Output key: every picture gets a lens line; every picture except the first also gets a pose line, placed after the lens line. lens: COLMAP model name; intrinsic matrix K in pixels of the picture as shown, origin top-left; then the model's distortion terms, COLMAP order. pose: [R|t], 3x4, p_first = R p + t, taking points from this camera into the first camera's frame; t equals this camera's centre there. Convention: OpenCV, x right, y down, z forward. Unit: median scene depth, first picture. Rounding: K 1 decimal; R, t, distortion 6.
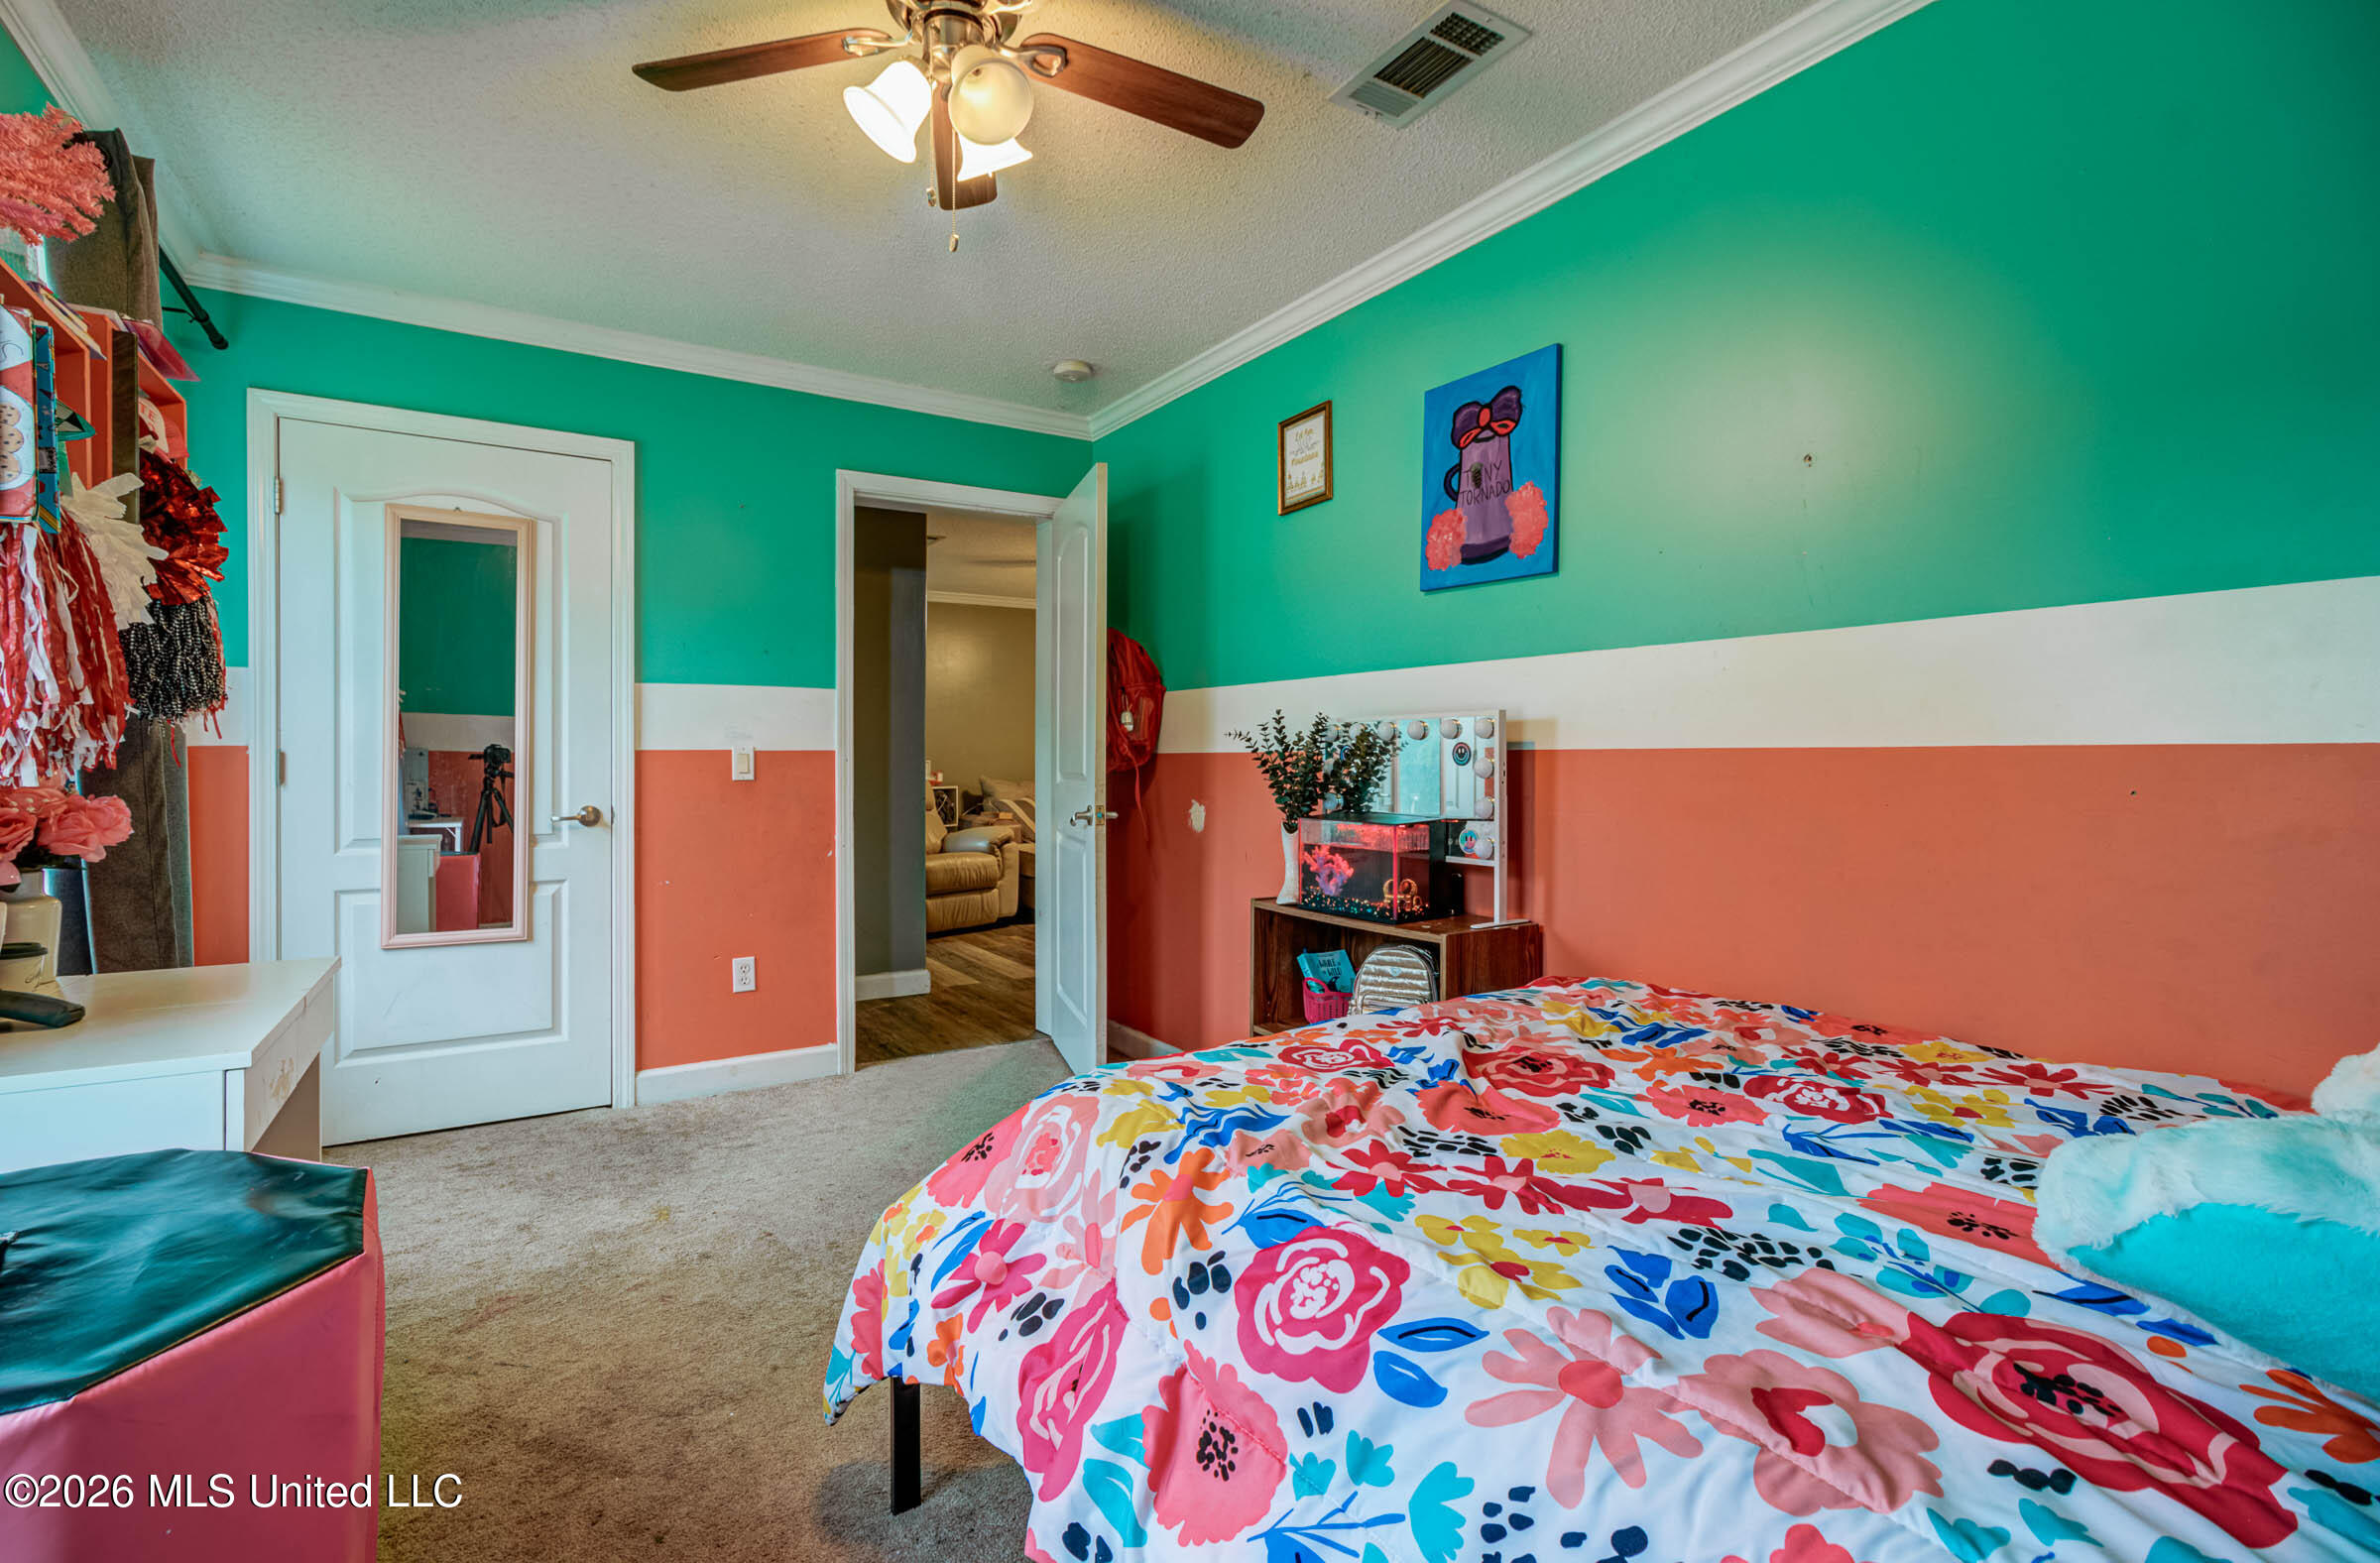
lens RADIAL K [[1080.9, 0, 1161.5], [0, 1080.9, 764.8], [0, 0, 1]] dist [-0.023400, 0.010756]
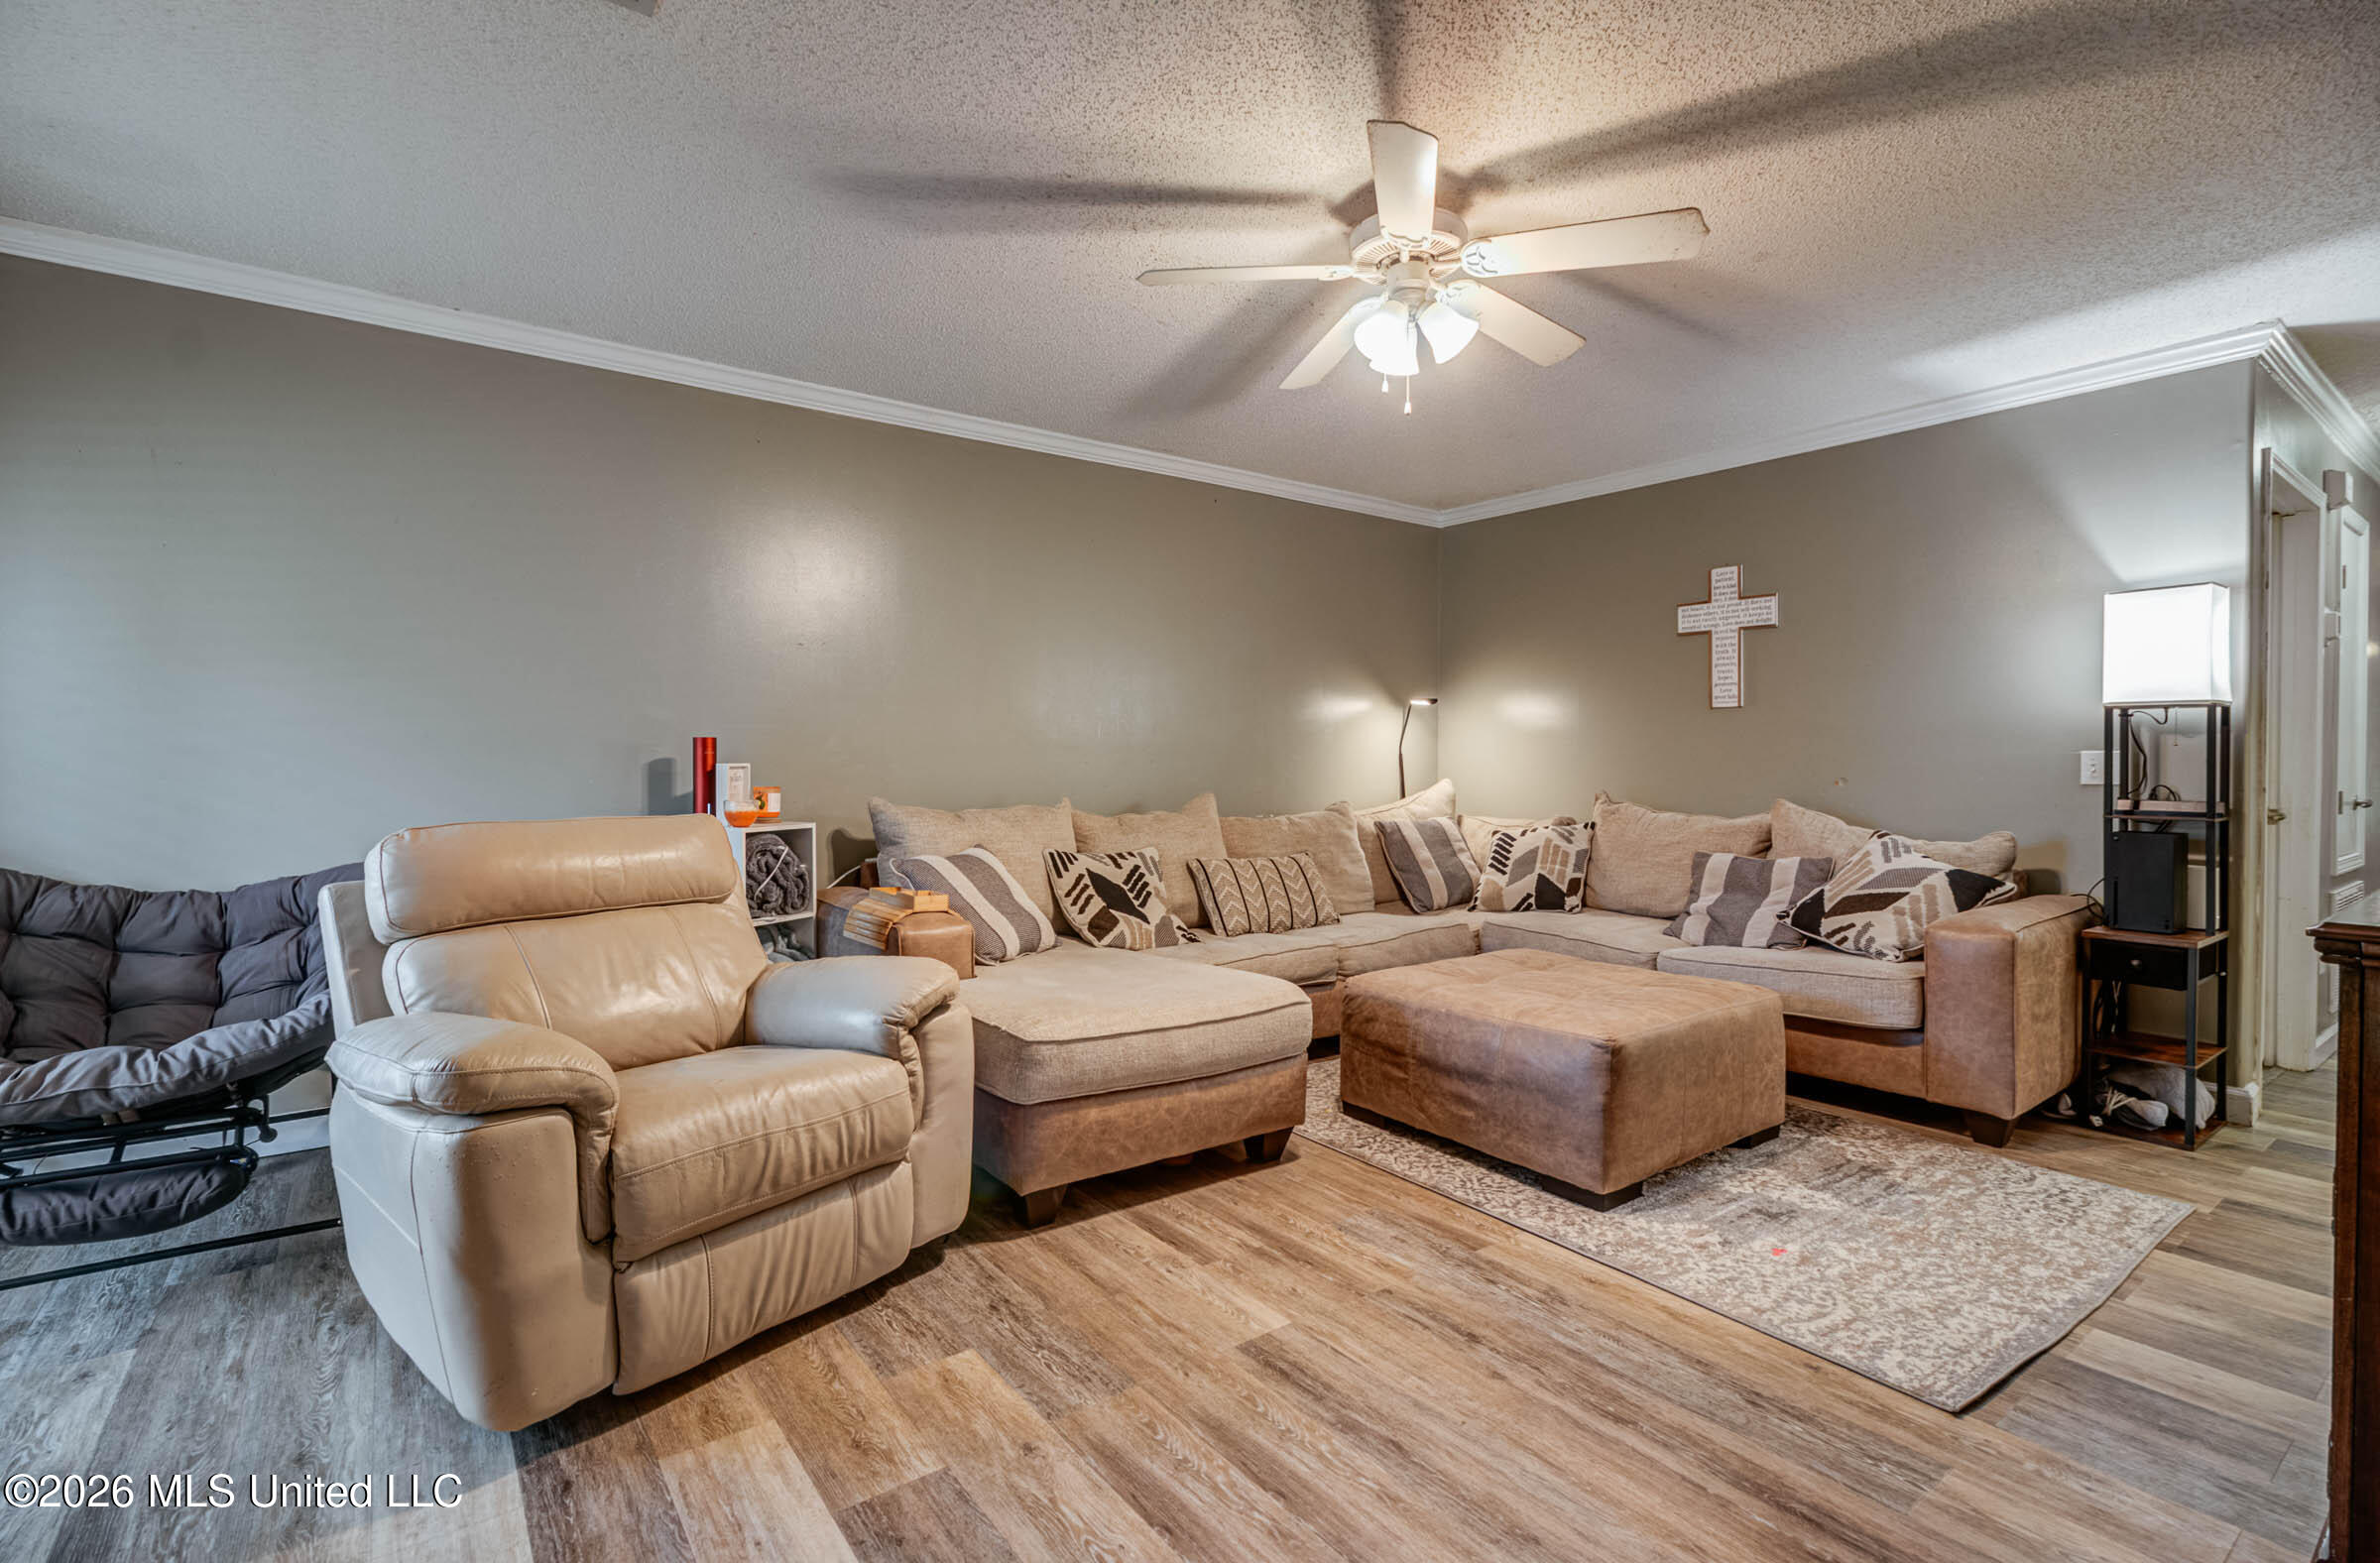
lens RADIAL K [[1080.9, 0, 1161.5], [0, 1080.9, 764.8], [0, 0, 1]] dist [-0.023400, 0.010756]
pose [[0.997205, 0.005527, 0.074510, -0.098514], [-0.005865, 0.999973, 0.004317, -0.006584], [-0.074484, -0.004742, 0.997211, 0.657899]]
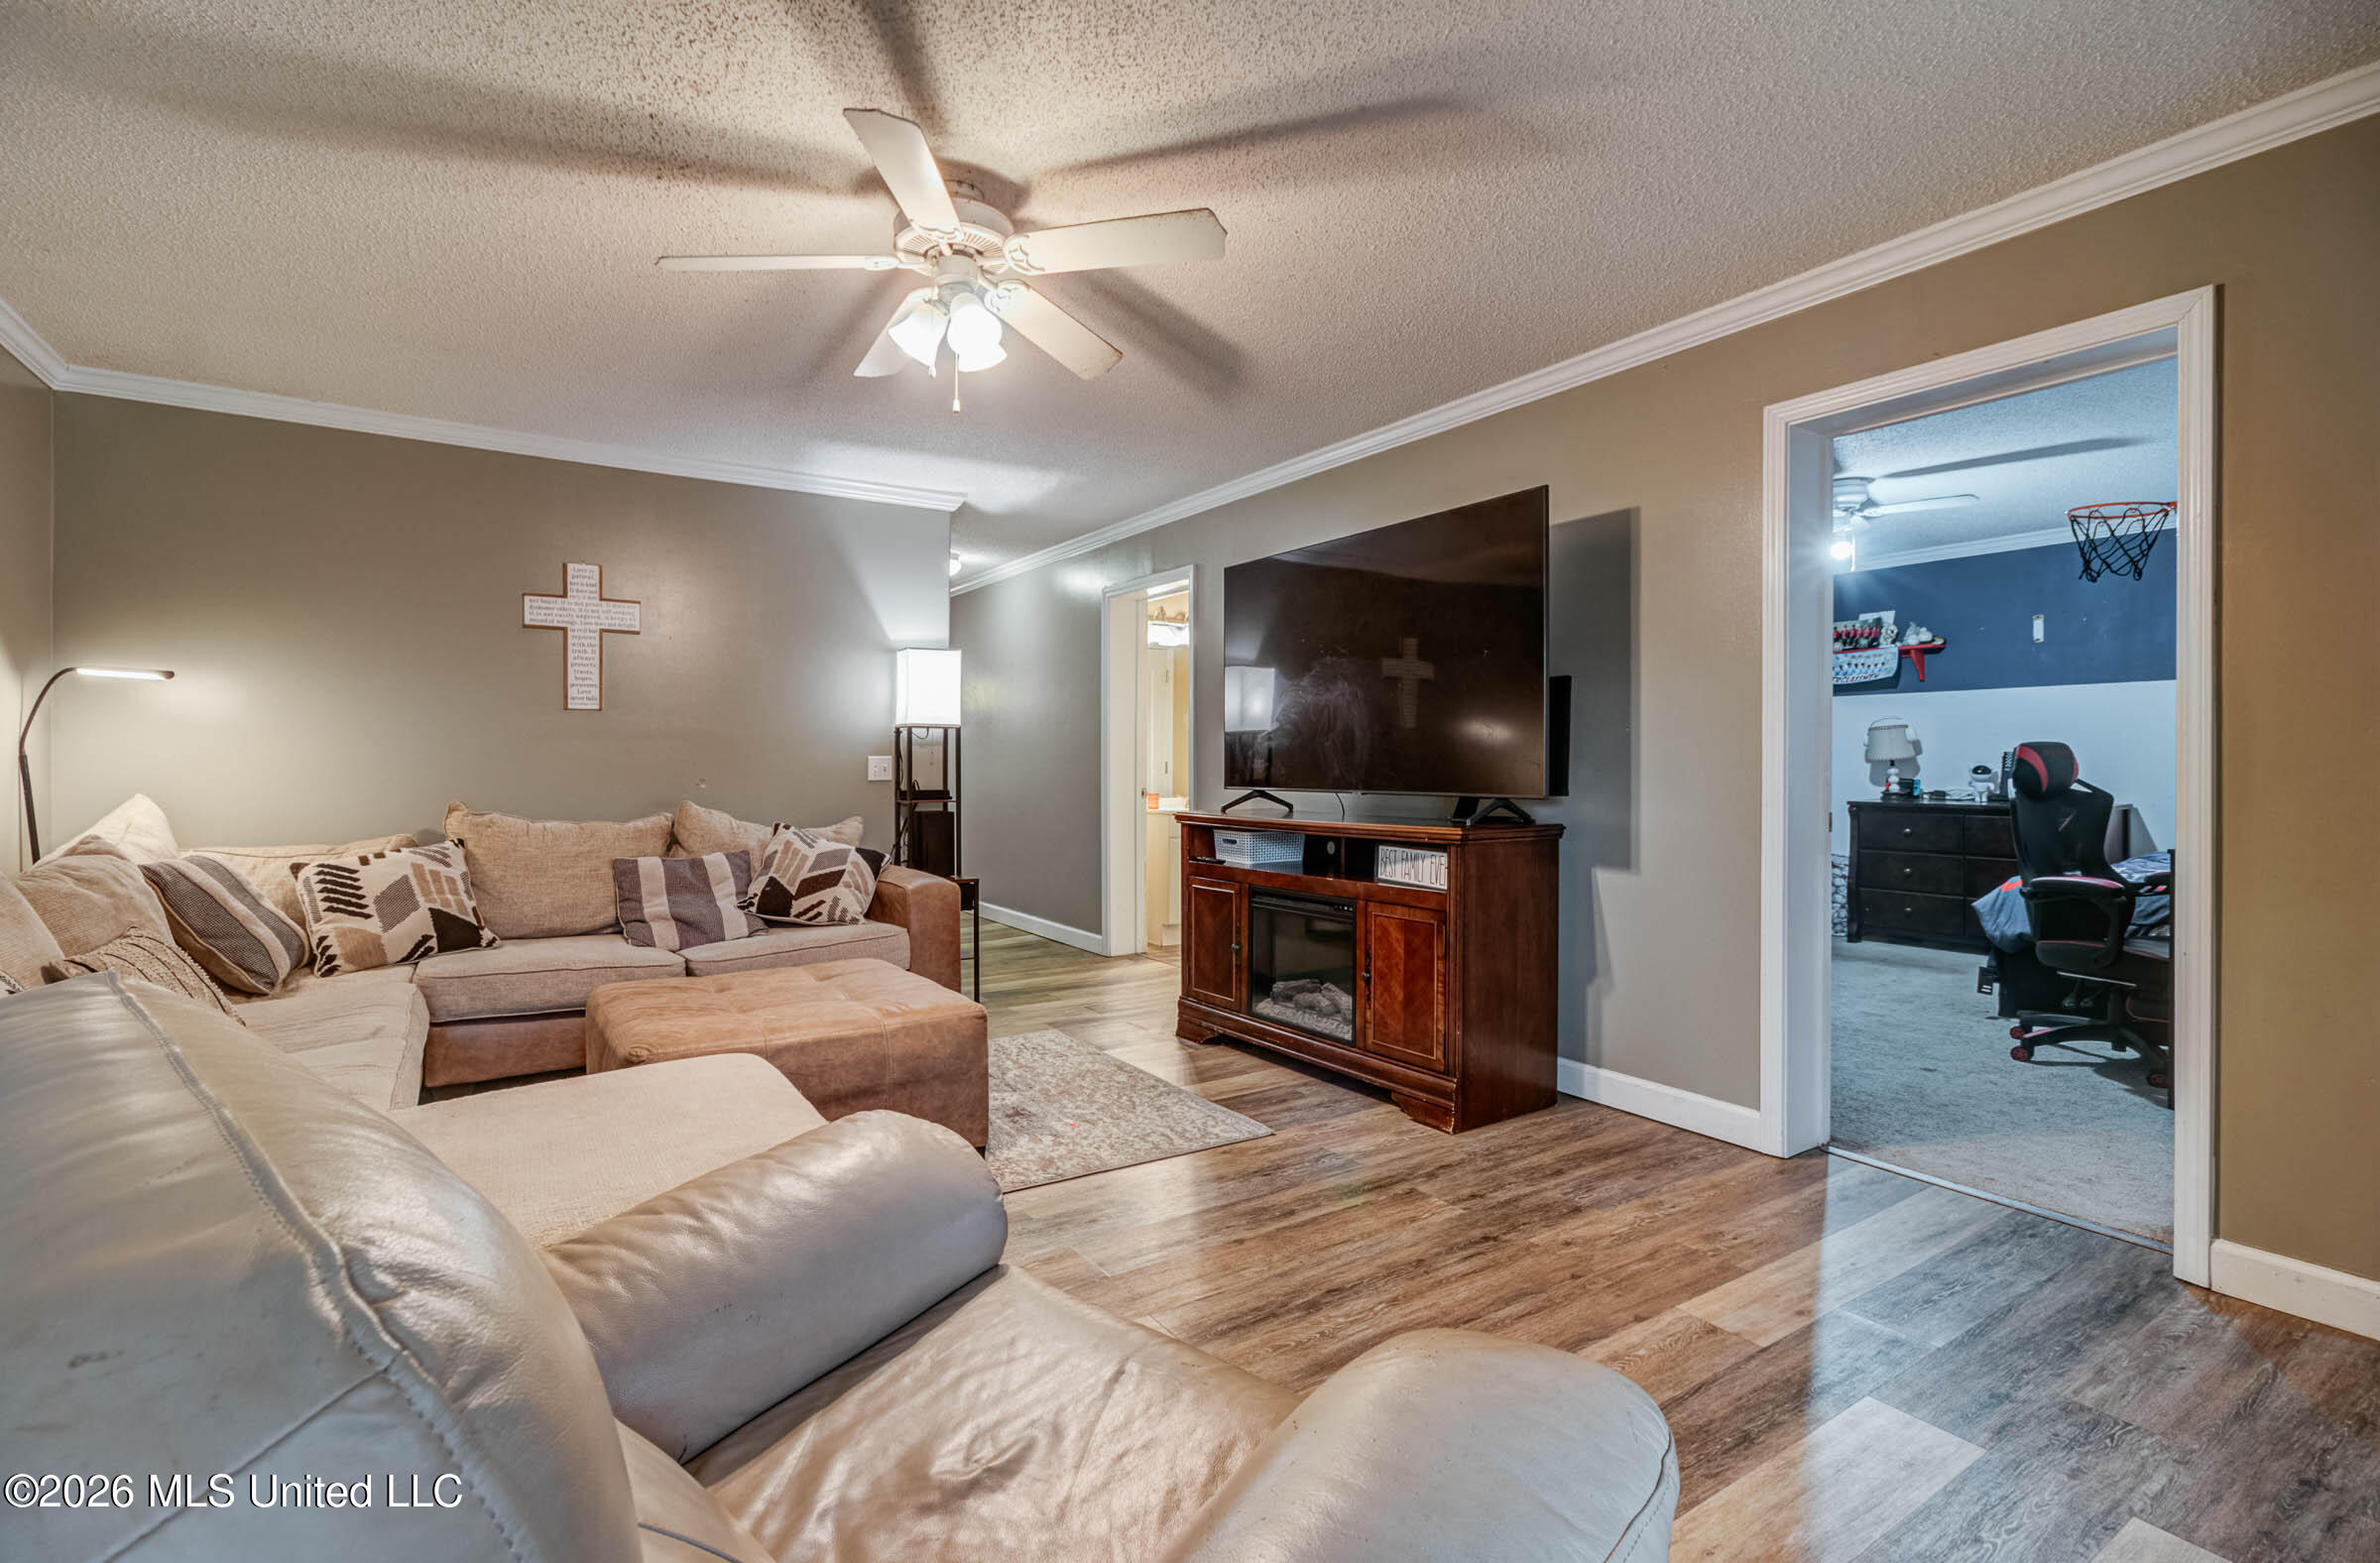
lens RADIAL K [[1082.3, 0, 1166.7], [0, 1082.3, 765.9], [0, 0, 1]] dist [-0.029347, 0.026376]
pose [[-0.023733, -0.000336, 0.999718, -0.344240], [-0.000492, 1.000000, 0.000324, -0.007678], [-0.999718, -0.000484, -0.023733, 0.951530]]
